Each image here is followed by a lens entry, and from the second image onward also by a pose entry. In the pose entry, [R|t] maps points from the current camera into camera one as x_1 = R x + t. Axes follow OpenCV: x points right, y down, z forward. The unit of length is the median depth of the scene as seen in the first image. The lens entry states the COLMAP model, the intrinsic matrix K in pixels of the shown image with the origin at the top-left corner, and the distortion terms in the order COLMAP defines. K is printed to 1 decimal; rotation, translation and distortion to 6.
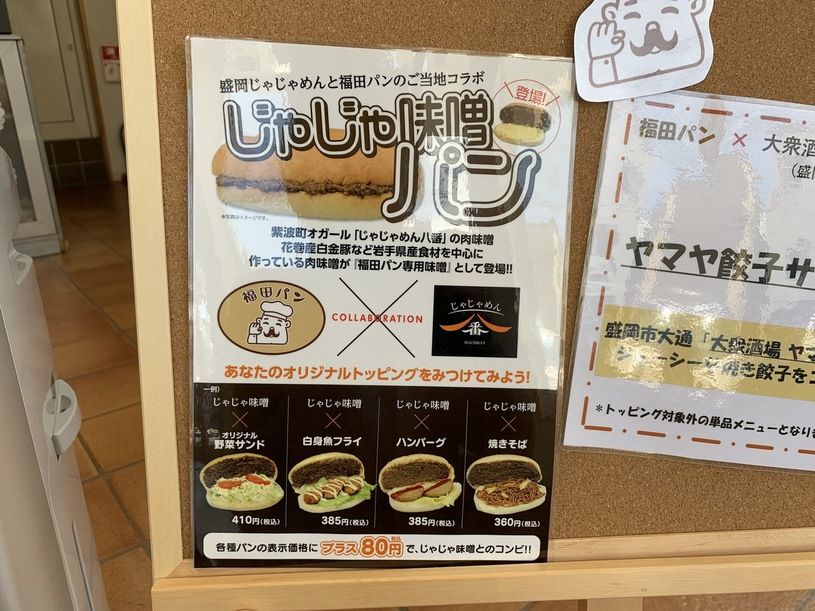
lens RADIAL K [[684.4, 0, 407.5], [0, 684.4, 305.5], [0, 0, 1]] dist [0.001861, -0.002602]
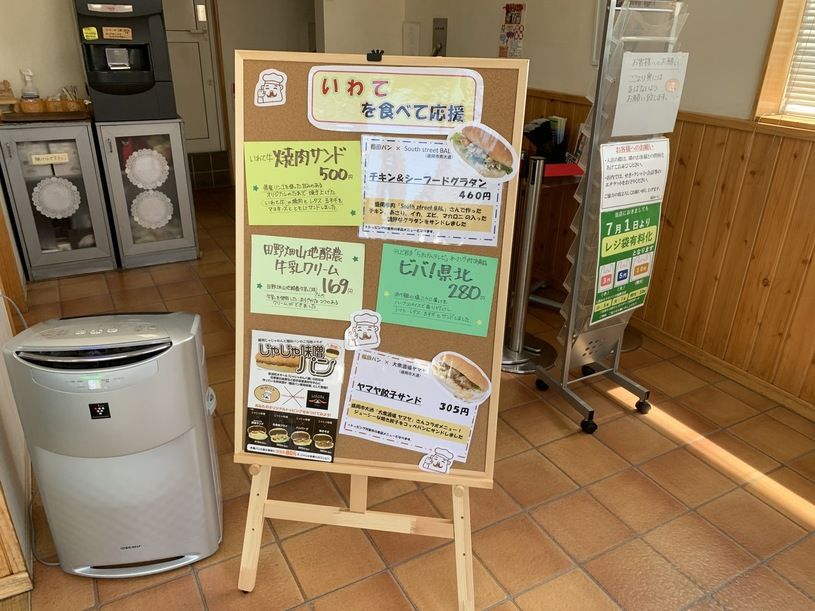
lens RADIAL K [[623.3, 0, 407.5], [0, 623.3, 305.5], [0, 0, 1]] dist [0.002056, -0.000113]
pose [[0.988168, 0.100743, -0.115648, 0.965024], [-0.093911, 0.993580, 0.063089, -0.786822], [0.121261, -0.051481, 0.991285, -2.451276]]
